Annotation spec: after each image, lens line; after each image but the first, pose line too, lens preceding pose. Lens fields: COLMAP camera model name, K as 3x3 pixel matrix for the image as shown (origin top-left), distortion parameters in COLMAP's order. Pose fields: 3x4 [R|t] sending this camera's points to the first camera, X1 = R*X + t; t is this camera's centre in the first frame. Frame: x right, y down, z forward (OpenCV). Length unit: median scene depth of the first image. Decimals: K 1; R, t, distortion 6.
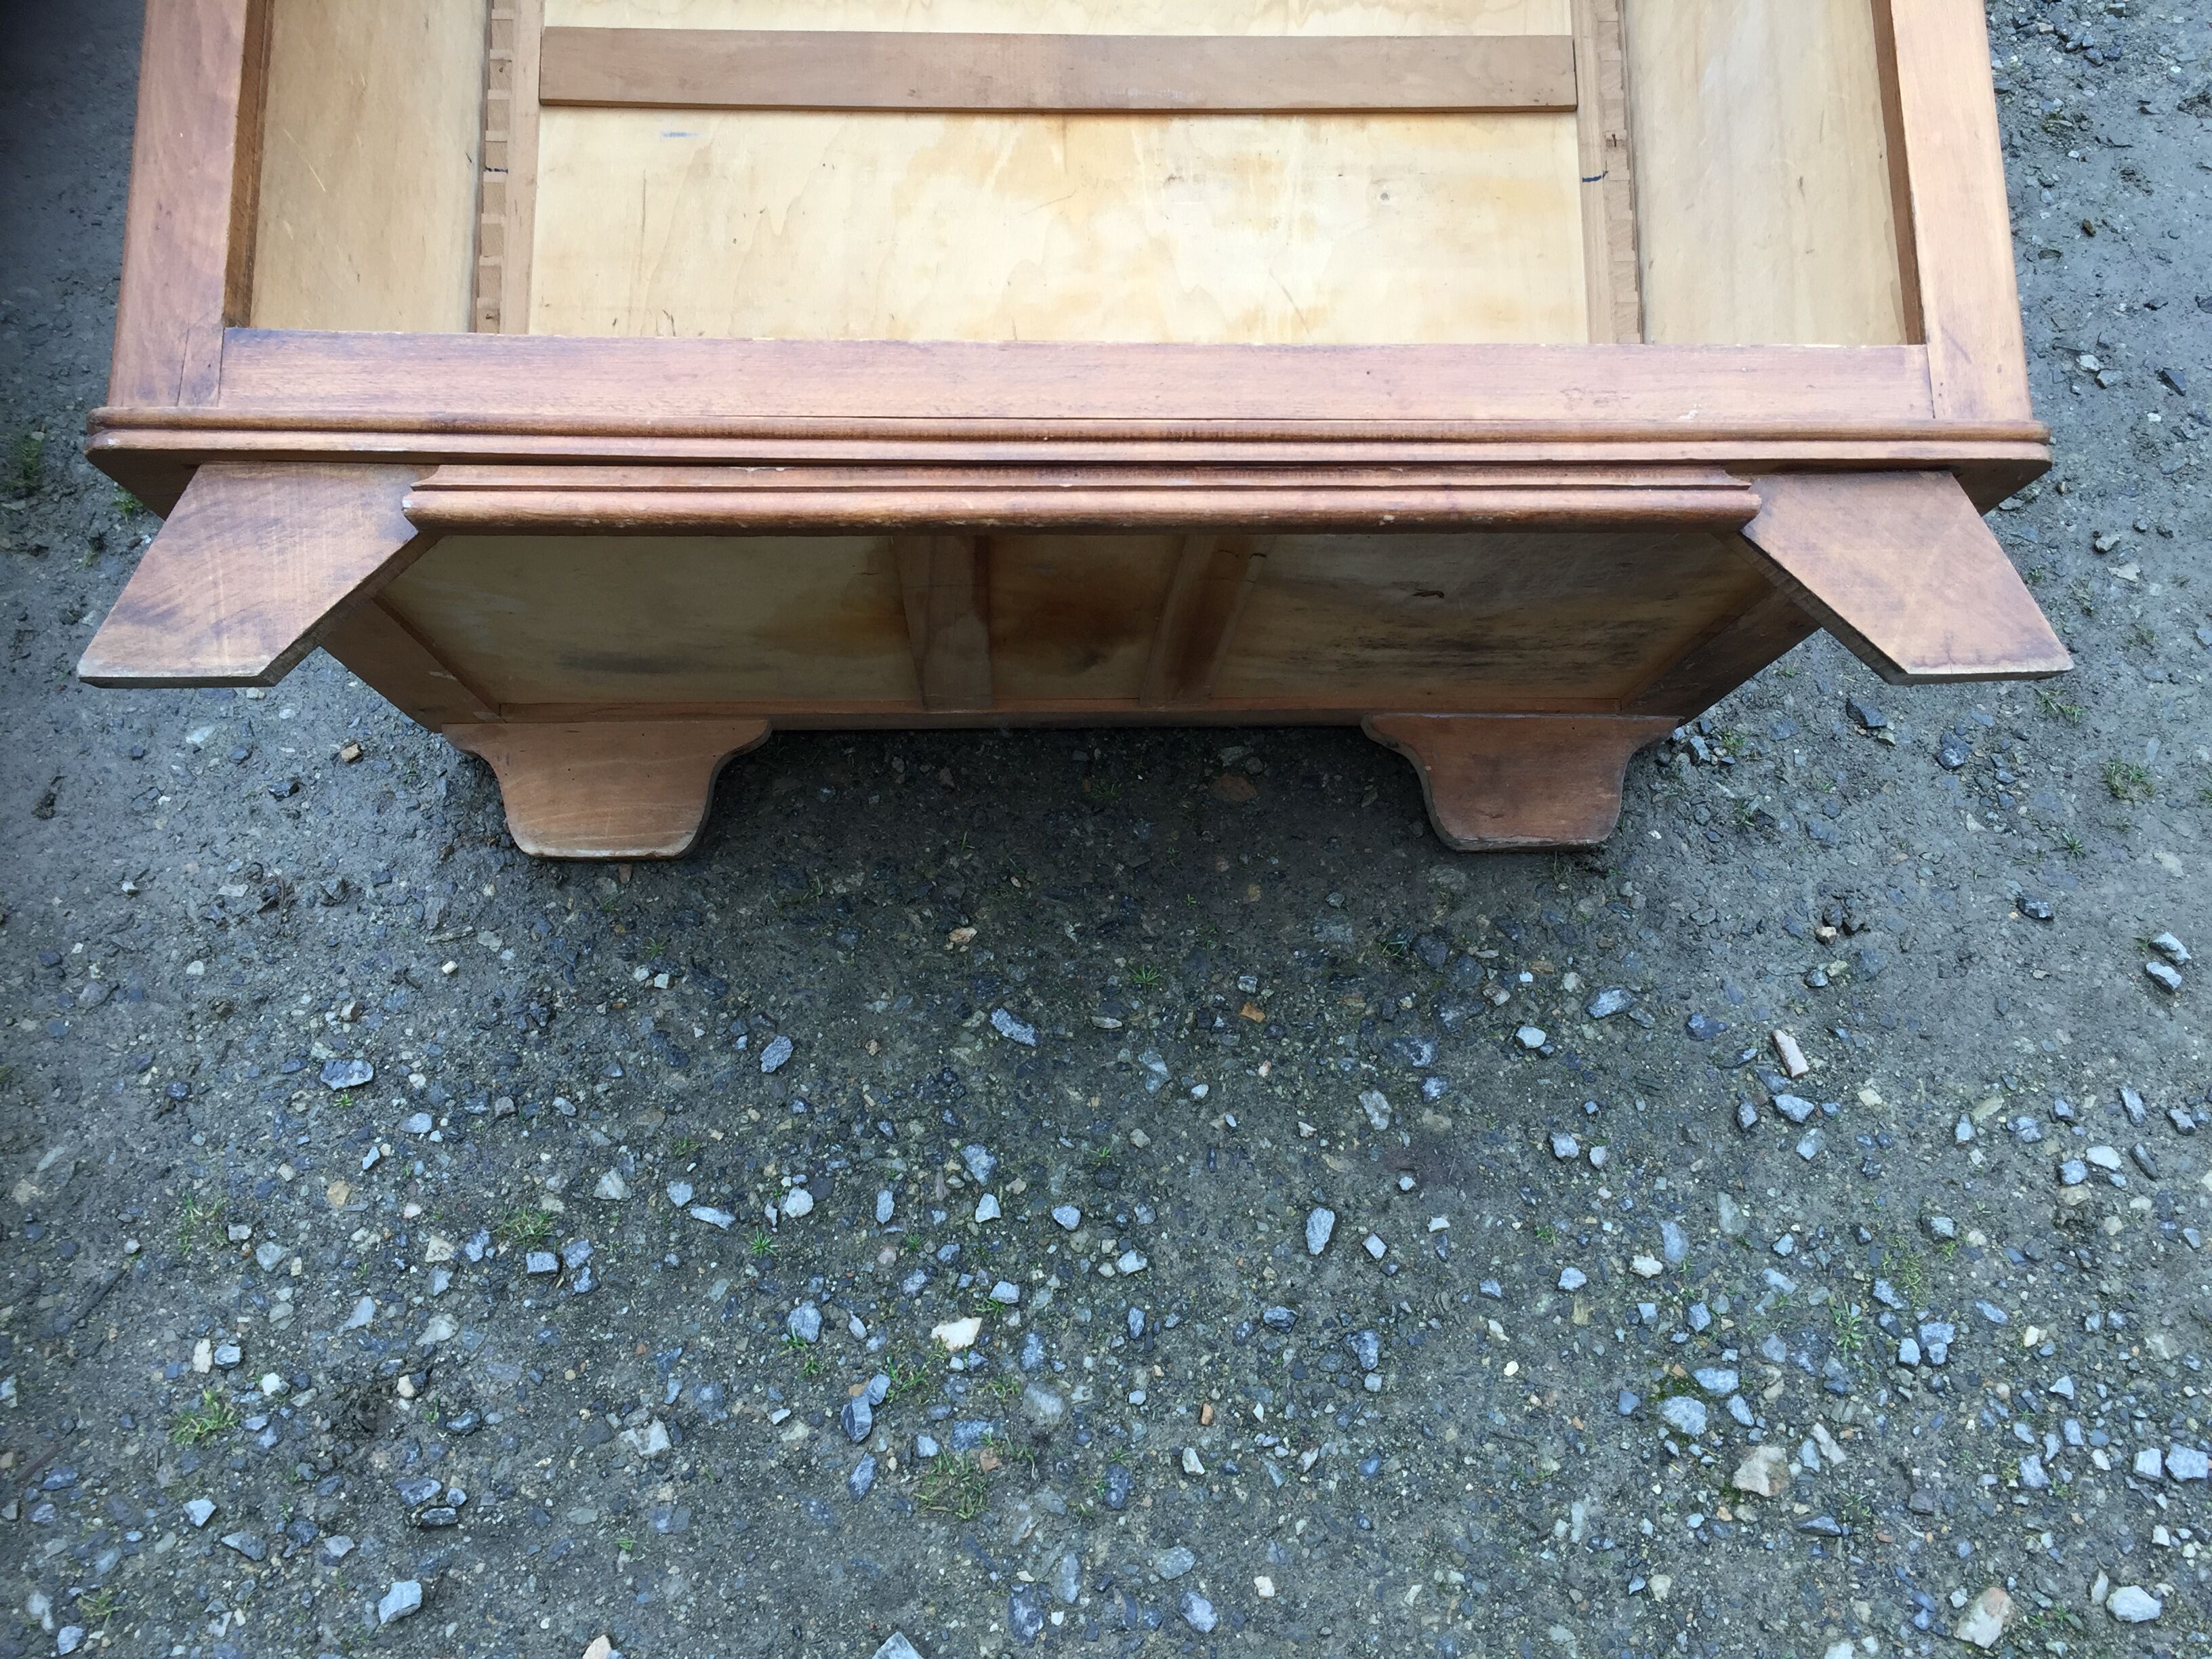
lens RADIAL K [[1925.1, 0, 1115.6], [0, 1925.1, 832.1], [0, 0, 1]] dist [0.103847, -0.124271]
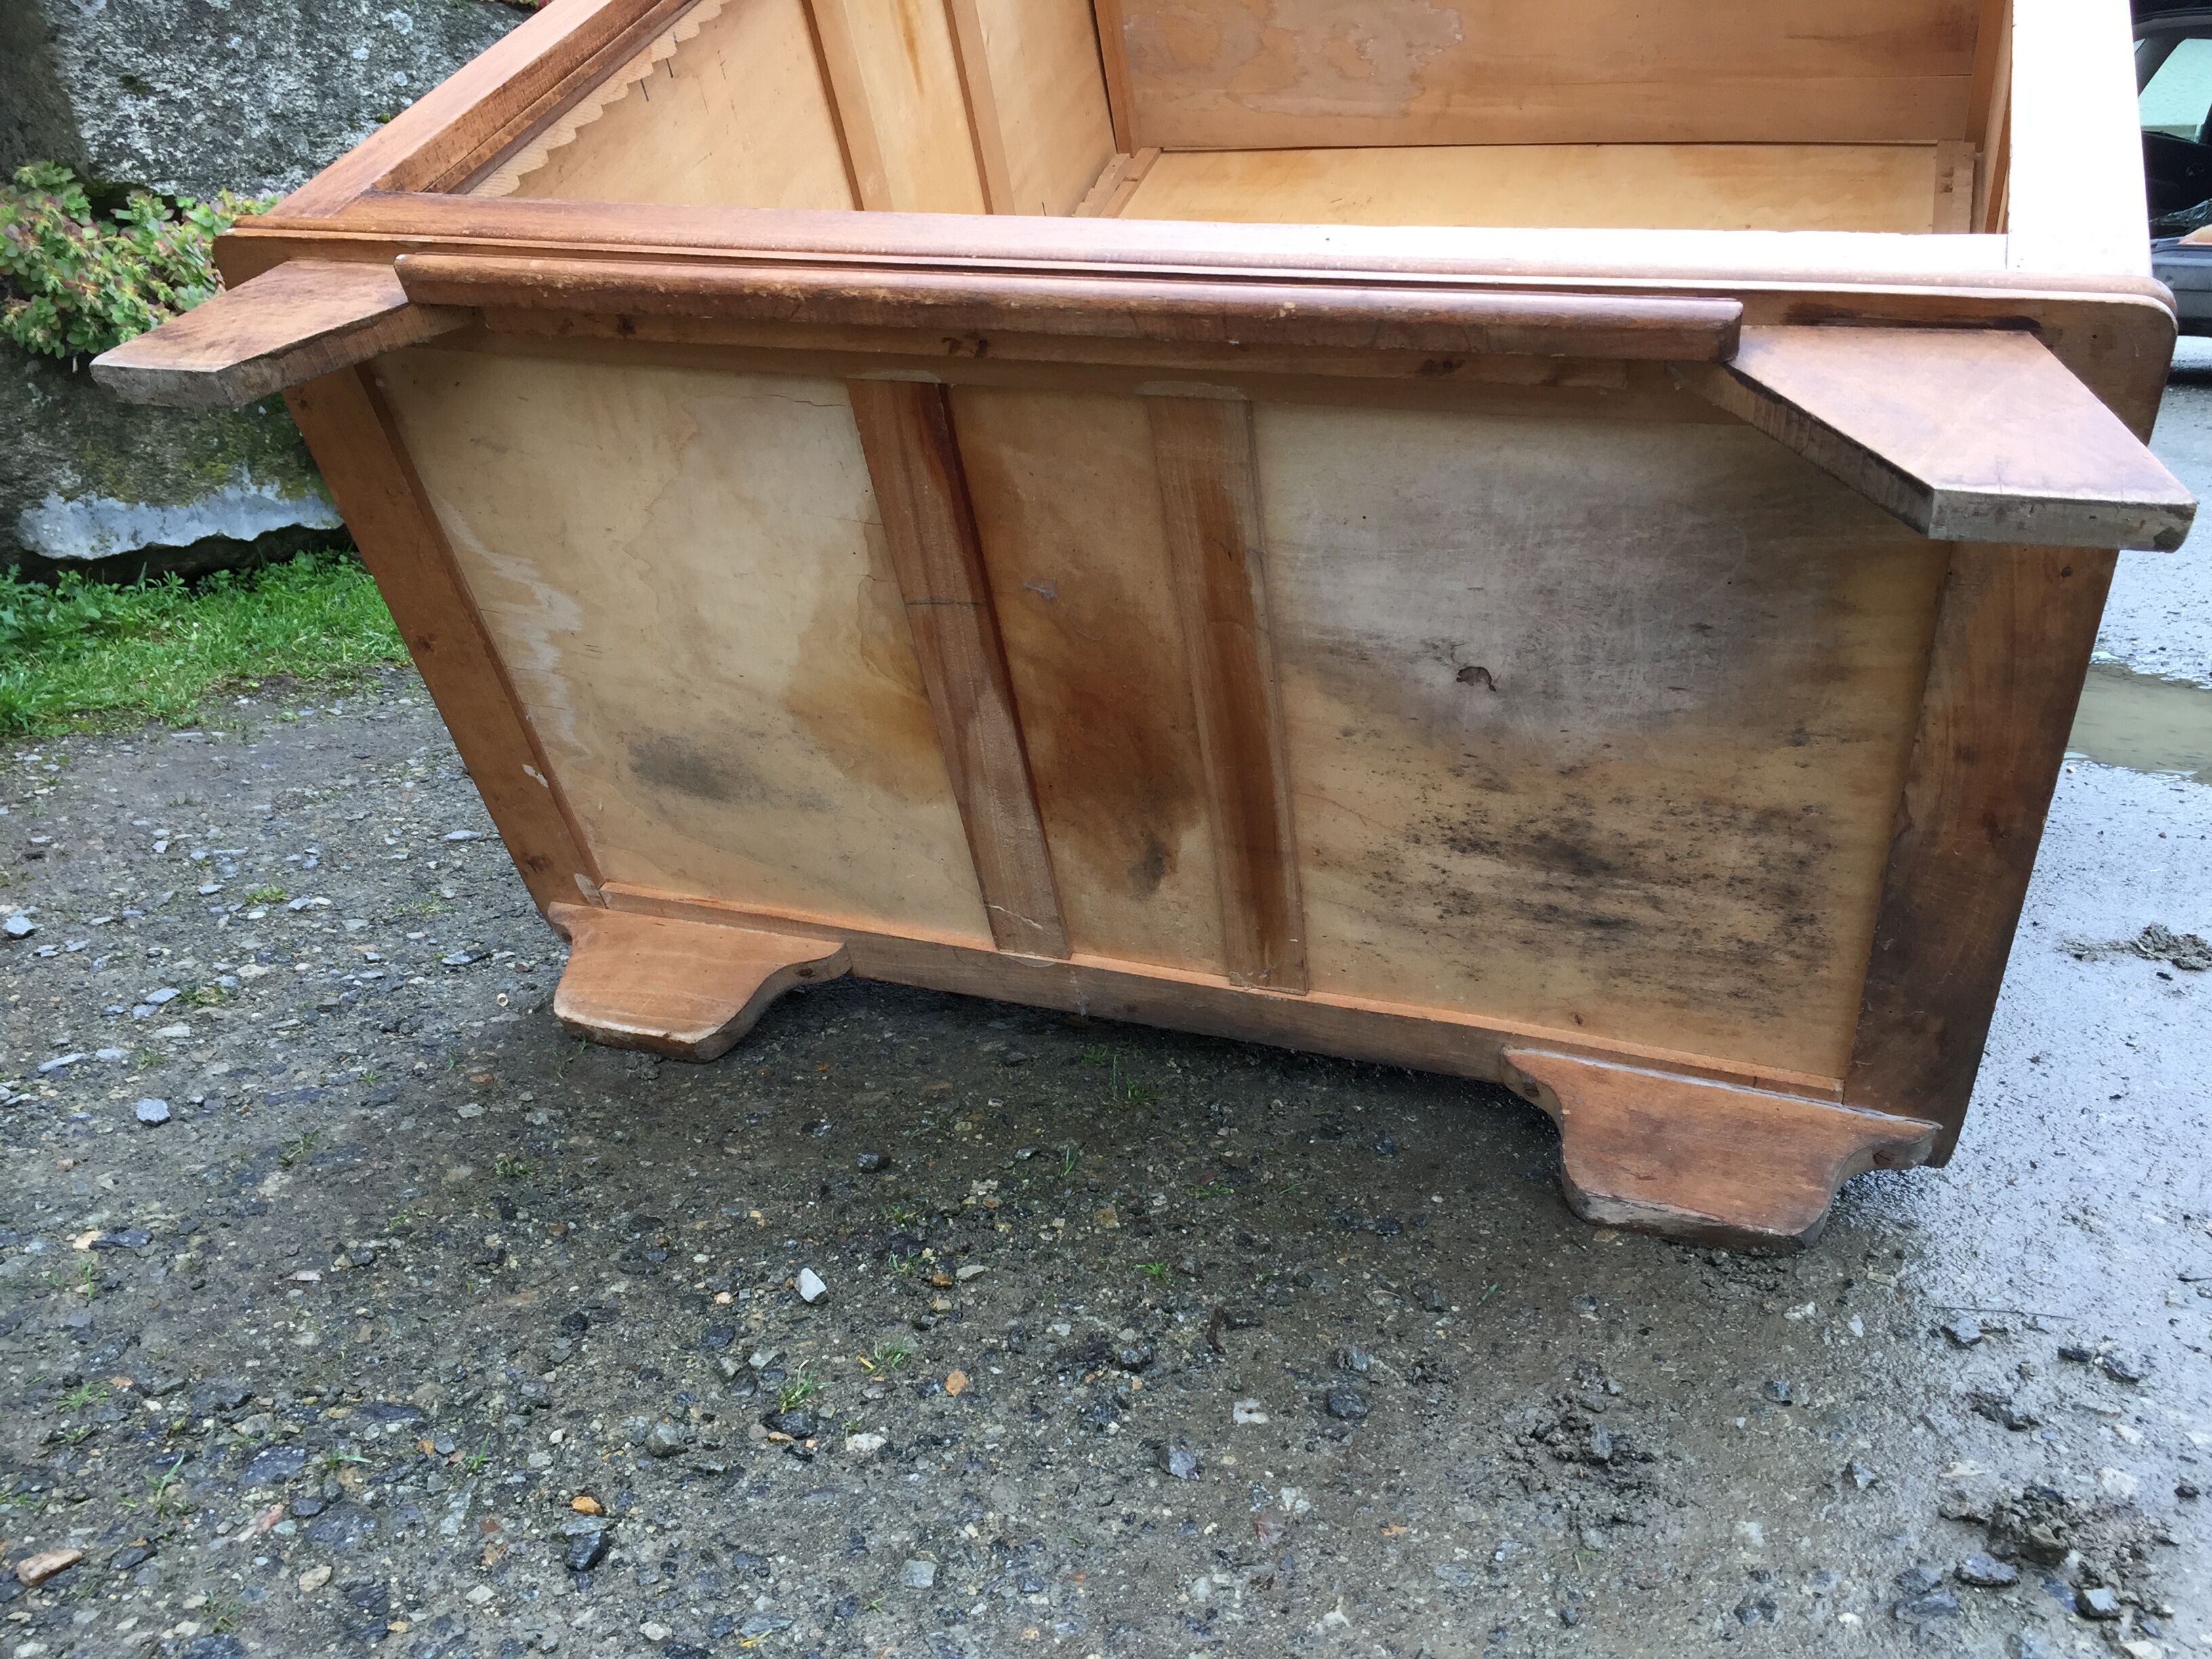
lens RADIAL K [[1925.1, 0, 1115.6], [0, 1925.1, 832.1], [0, 0, 1]] dist [0.103847, -0.124271]
pose [[0.918603, 0.096247, -0.383282, 0.421682], [-0.302157, 0.796157, -0.524248, 0.504265], [0.254695, 0.597387, 0.760434, 0.445932]]
